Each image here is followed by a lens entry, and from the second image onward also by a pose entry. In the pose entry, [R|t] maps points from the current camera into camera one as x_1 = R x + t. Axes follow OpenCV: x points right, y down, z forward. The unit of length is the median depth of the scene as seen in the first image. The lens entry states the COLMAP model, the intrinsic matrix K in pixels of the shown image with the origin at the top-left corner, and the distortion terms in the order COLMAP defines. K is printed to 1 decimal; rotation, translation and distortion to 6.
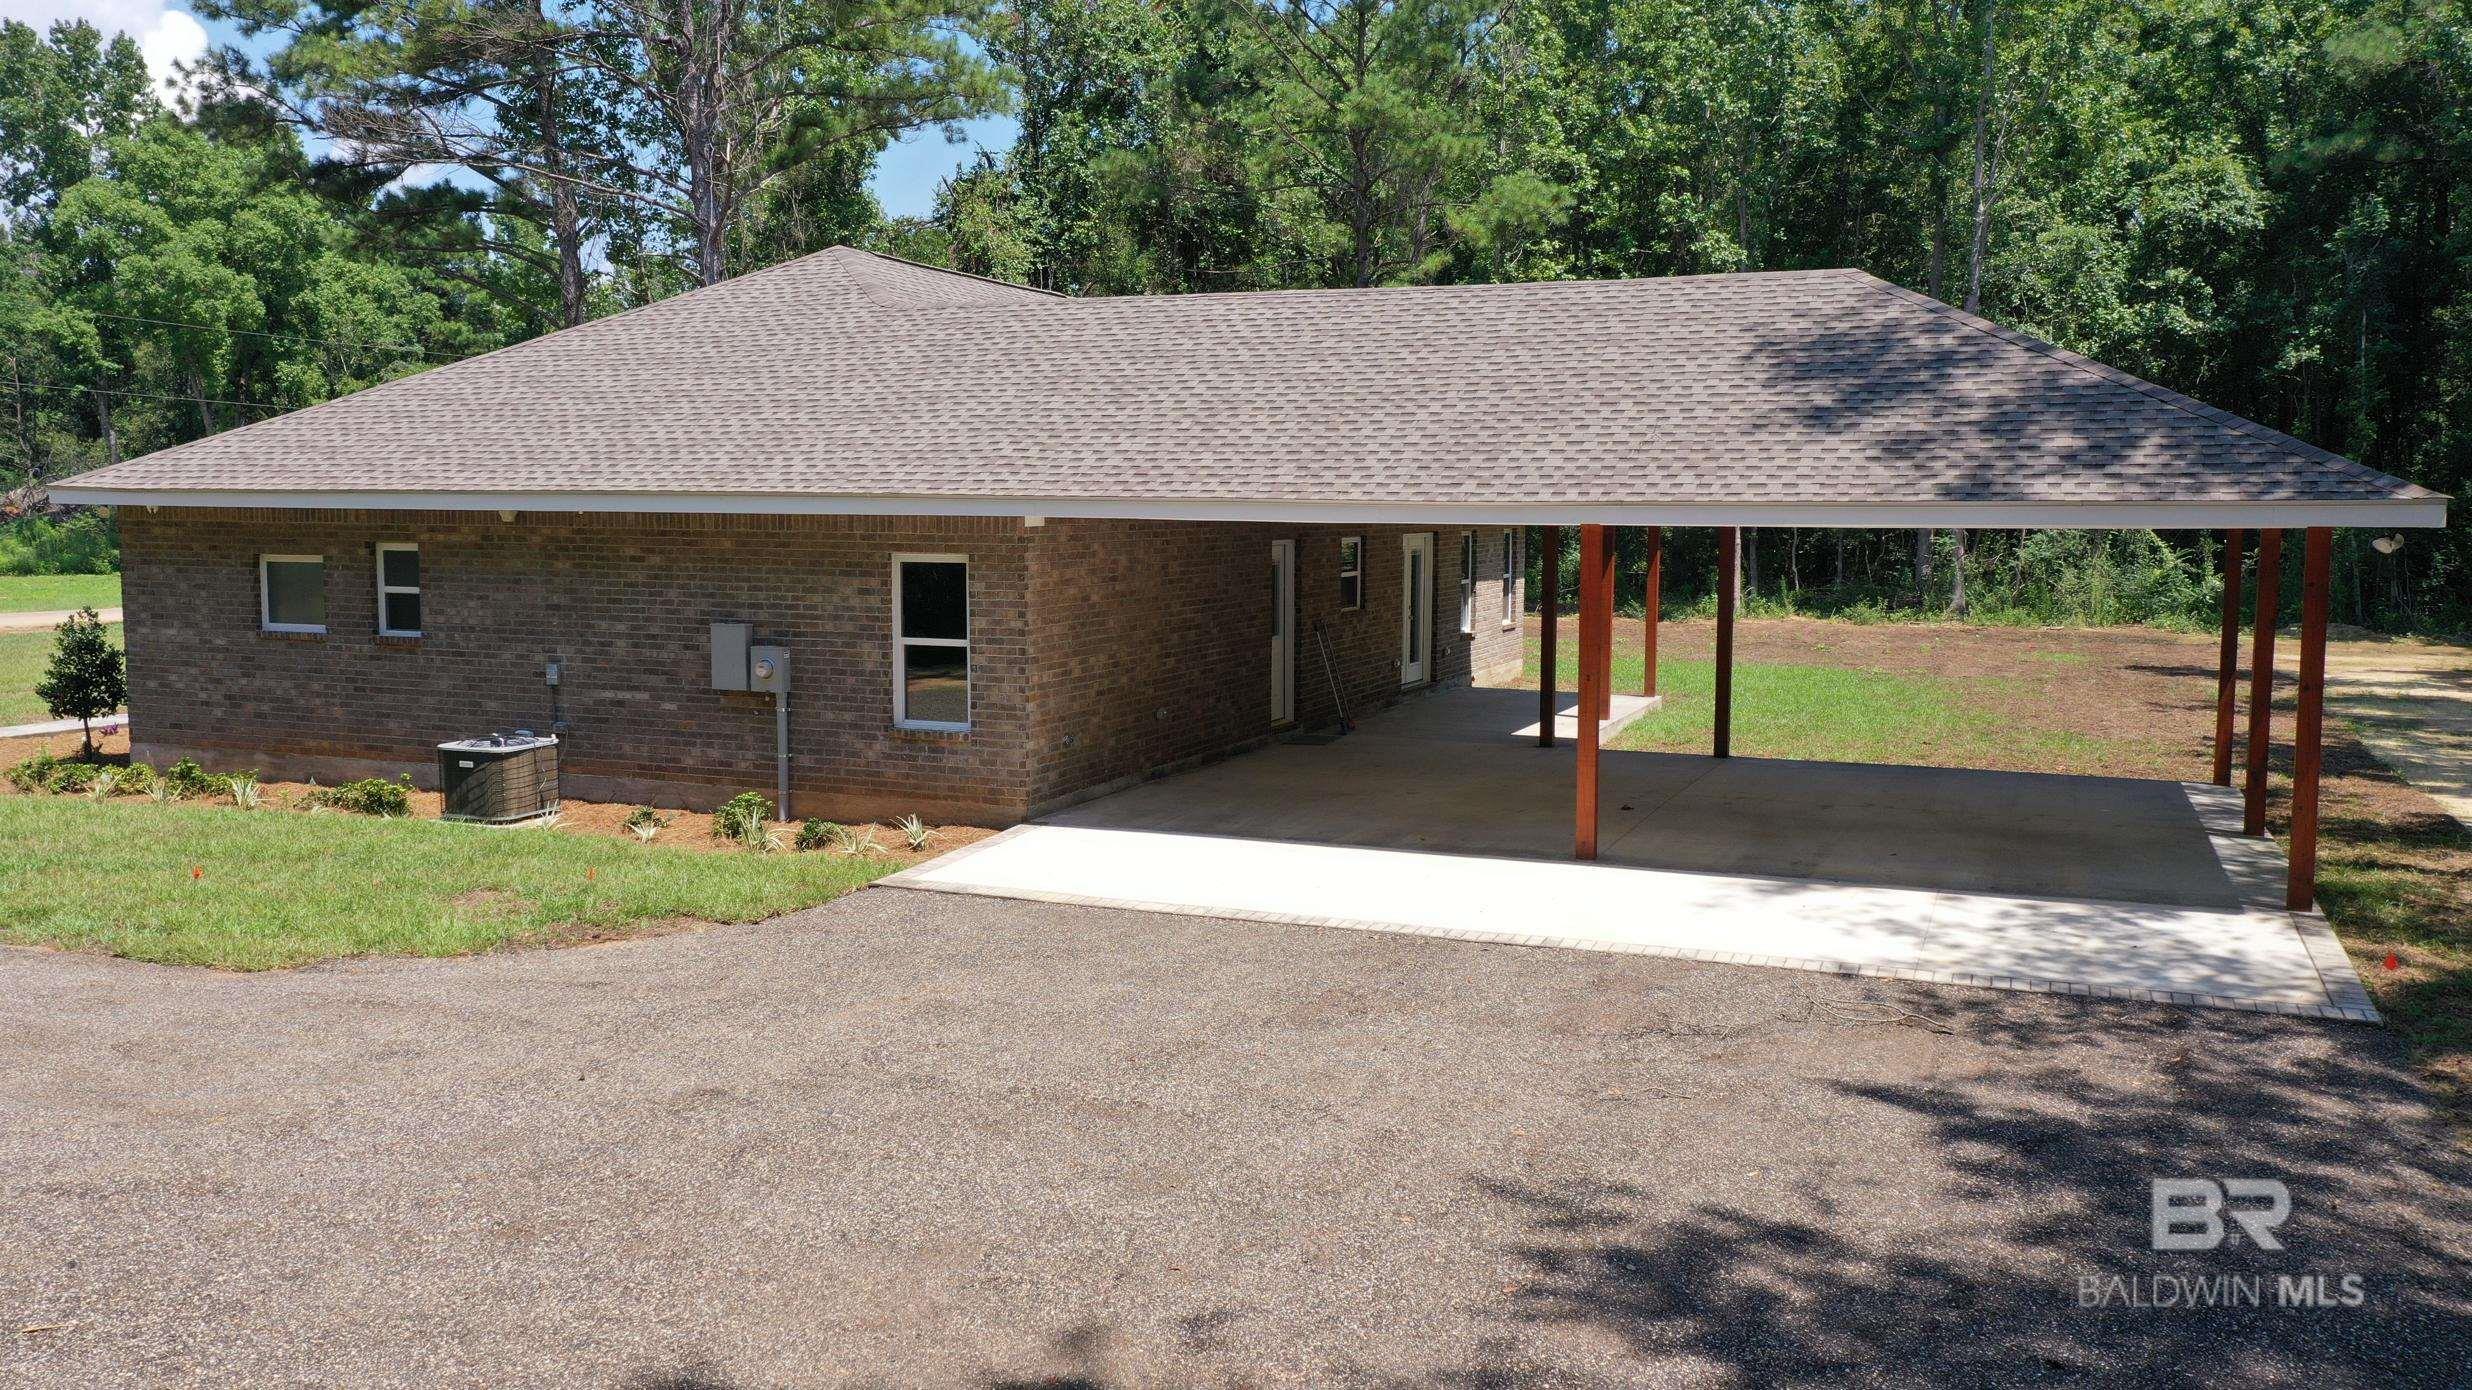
lens RADIAL K [[1942.8, 0, 1234.4], [0, 1942.8, 693.7], [0, 0, 1]] dist [0.017481, -0.001648]
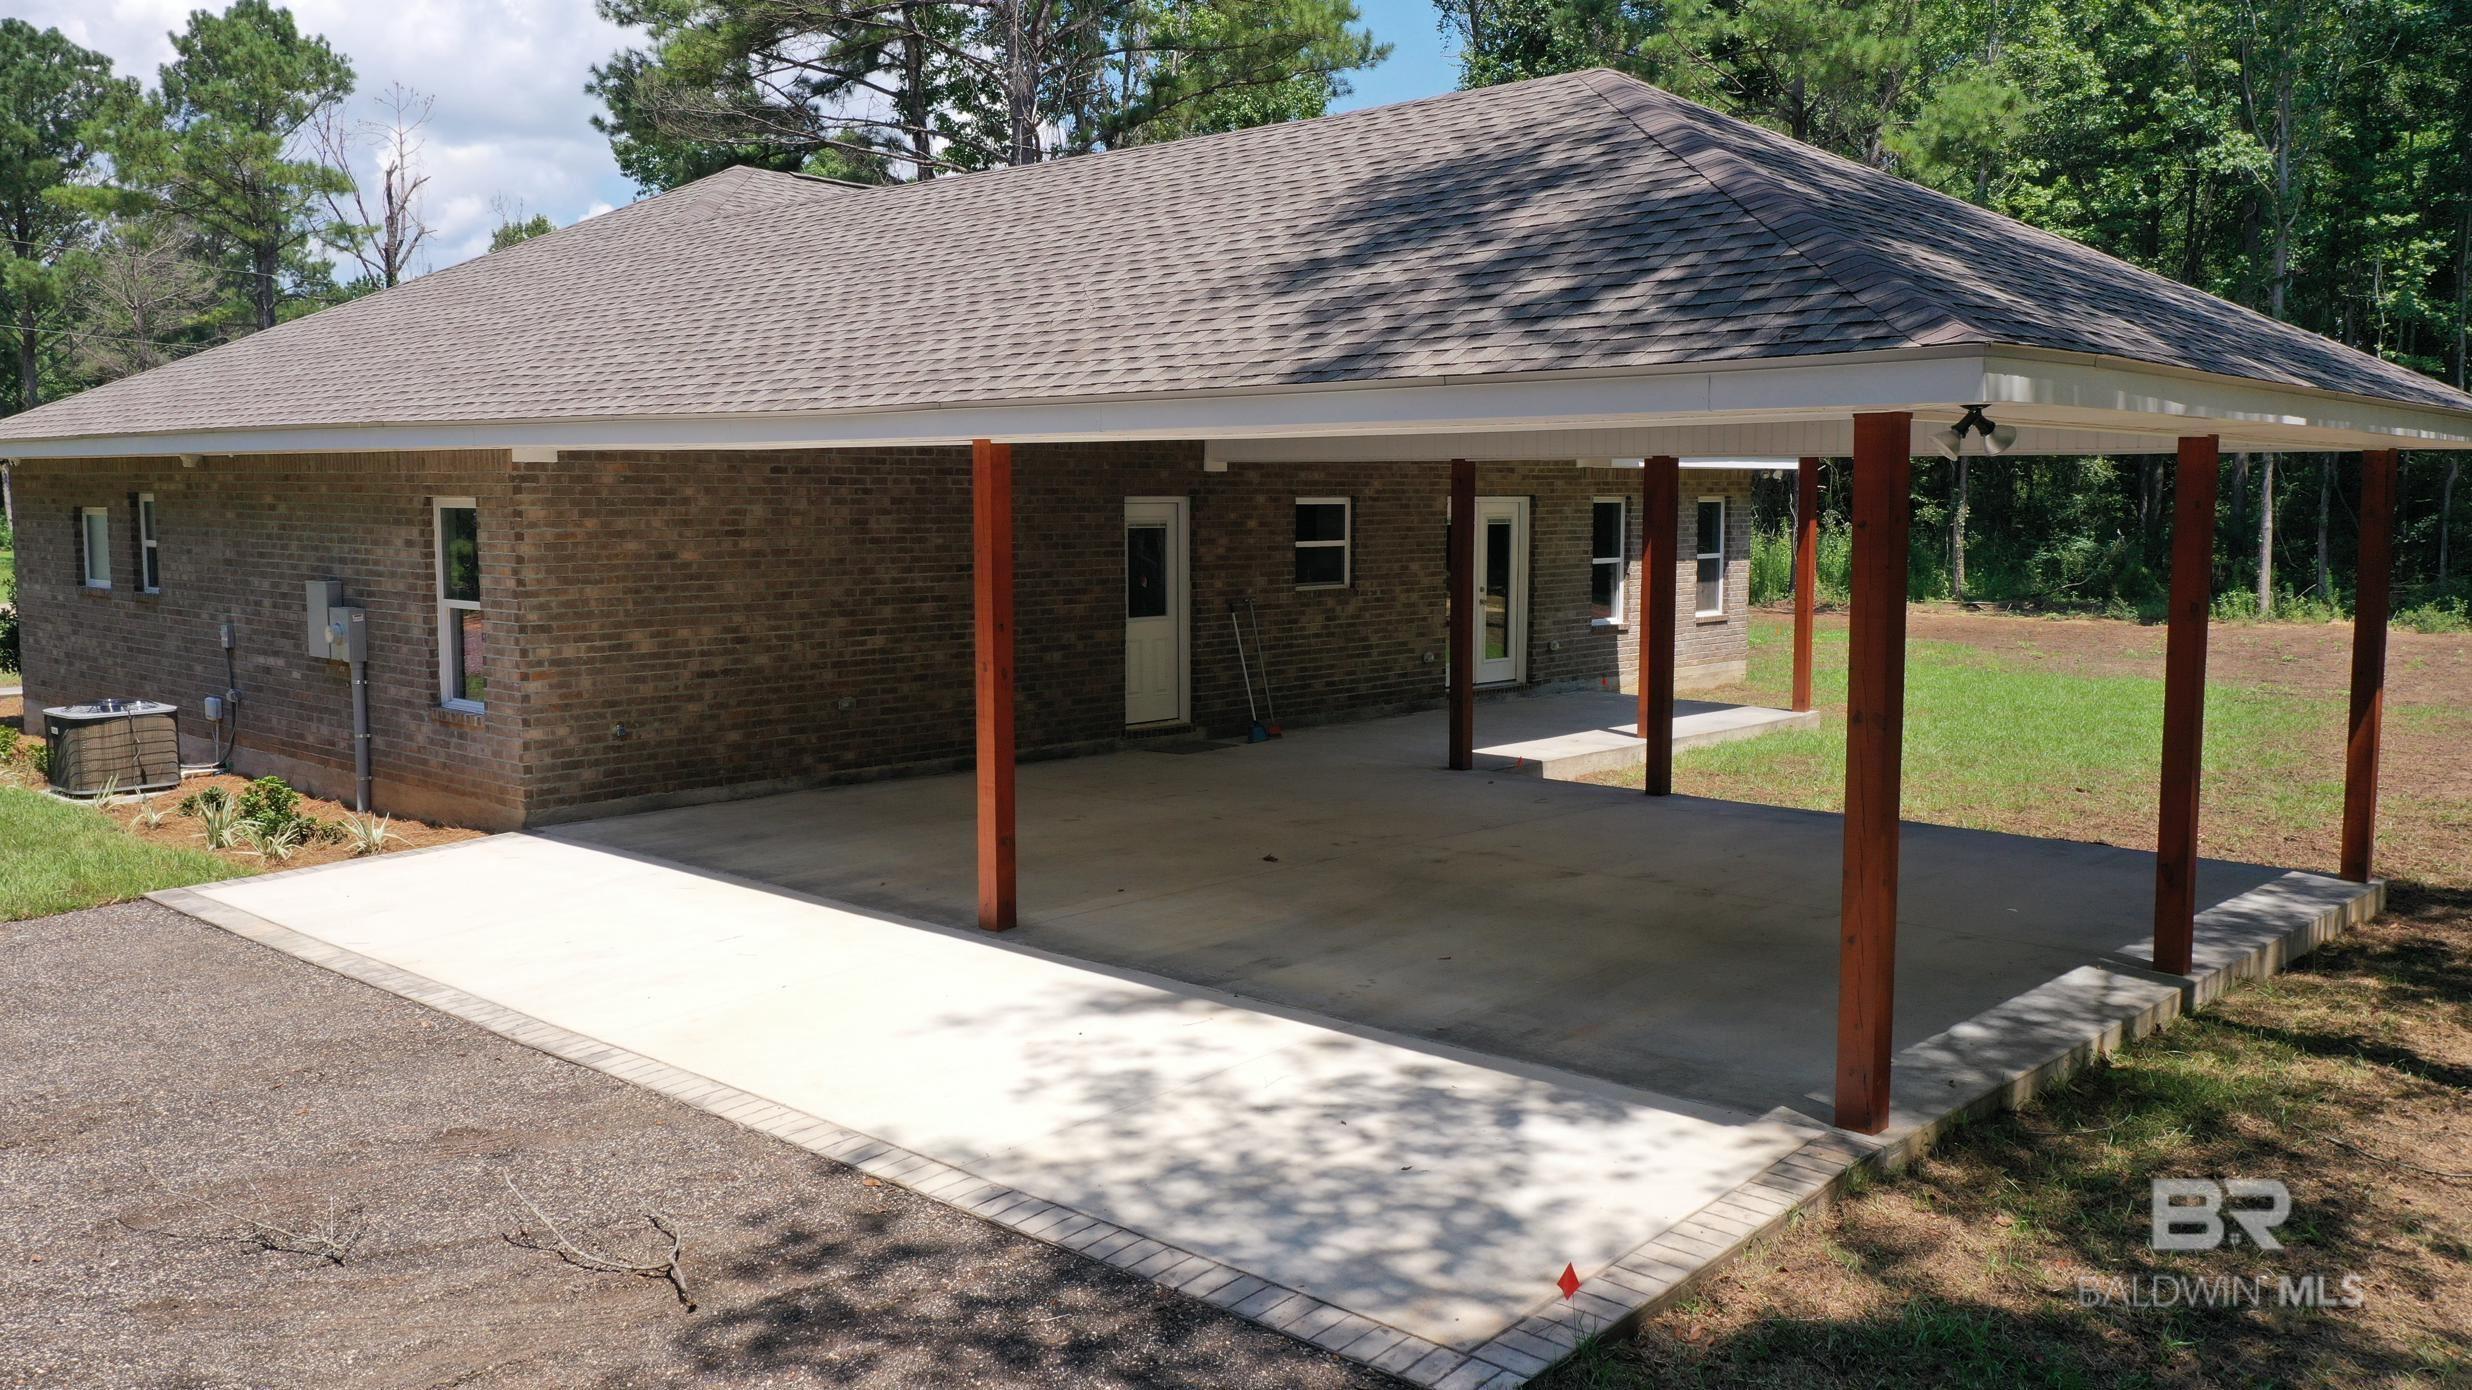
lens RADIAL K [[1942.8, 0, 1241.5], [0, 1942.8, 691.7], [0, 0, 1]] dist [0.017481, -0.001648]
pose [[0.936921, 0.032850, -0.347994, 0.420993], [-0.032926, 0.999442, 0.005698, -0.005087], [0.347987, 0.006119, 0.937480, 0.324360]]
